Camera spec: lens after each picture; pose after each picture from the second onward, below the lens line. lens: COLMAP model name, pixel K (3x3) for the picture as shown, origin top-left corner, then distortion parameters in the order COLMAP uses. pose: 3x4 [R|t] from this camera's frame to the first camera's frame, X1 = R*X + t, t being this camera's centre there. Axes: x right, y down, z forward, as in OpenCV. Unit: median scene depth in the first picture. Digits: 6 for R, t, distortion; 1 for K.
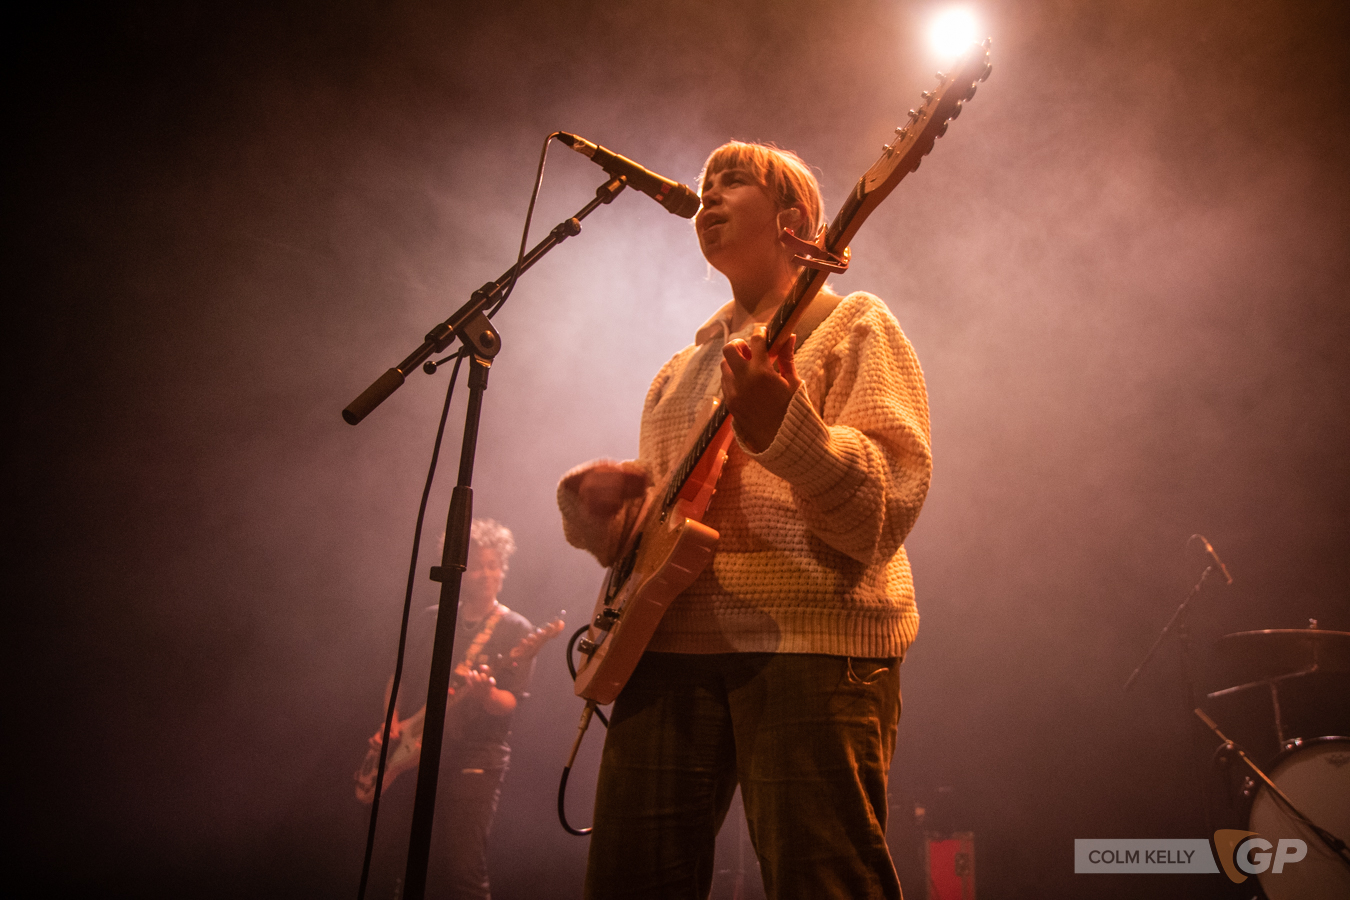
lens RADIAL K [[1024.3, 0, 675.0], [0, 1024.3, 450.0], [0, 0, 1]] dist [-0.131353, 0.104298]
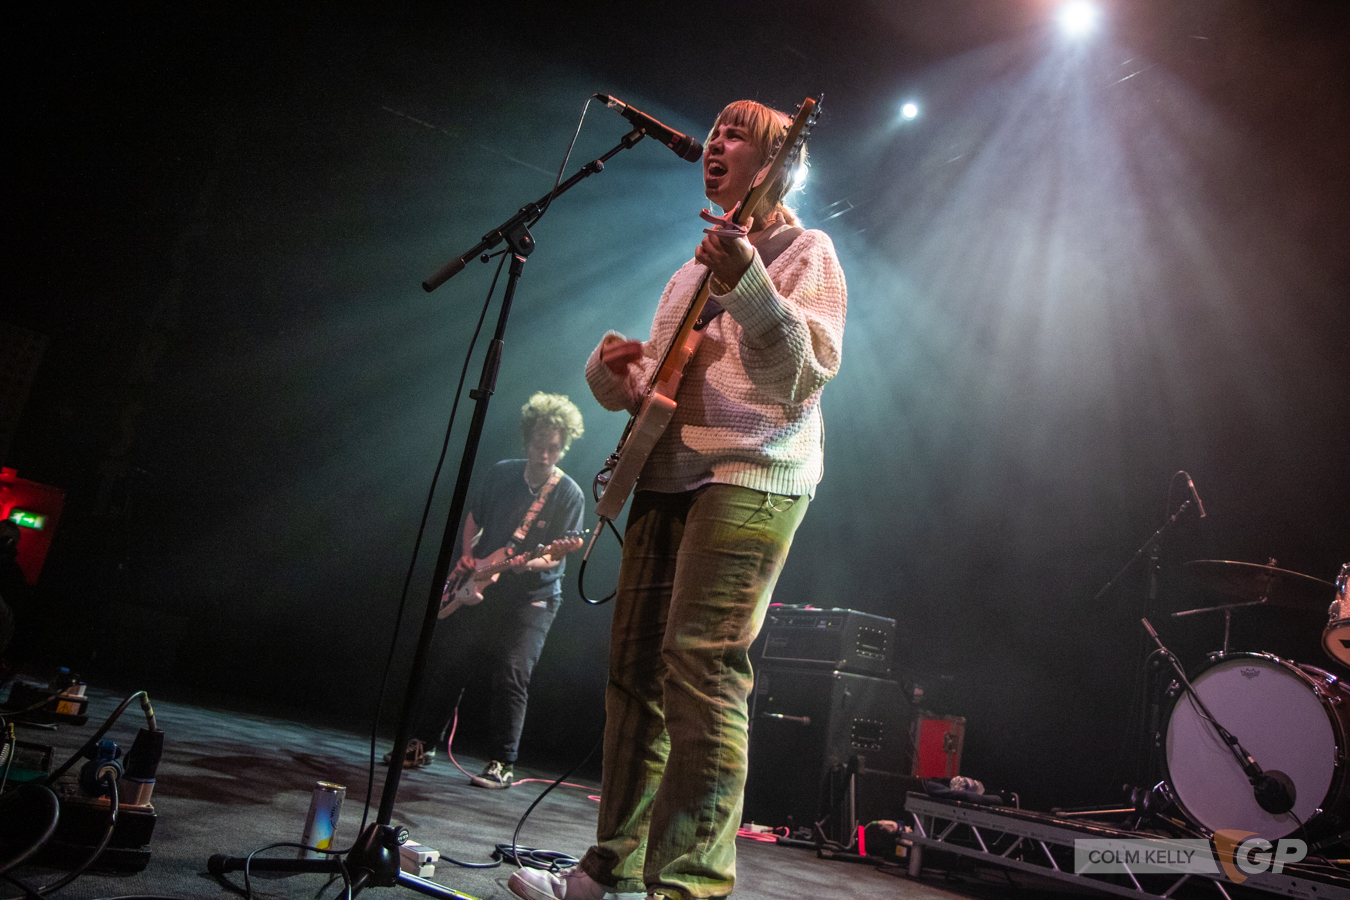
lens RADIAL K [[1024.3, 0, 675.0], [0, 1024.3, 450.0], [0, 0, 1]] dist [-0.131353, 0.104298]
pose [[0.988883, 0.115919, -0.093132, 0.170181], [-0.105612, 0.988428, 0.108884, 0.003388], [0.104676, -0.097838, 0.989682, -0.386391]]
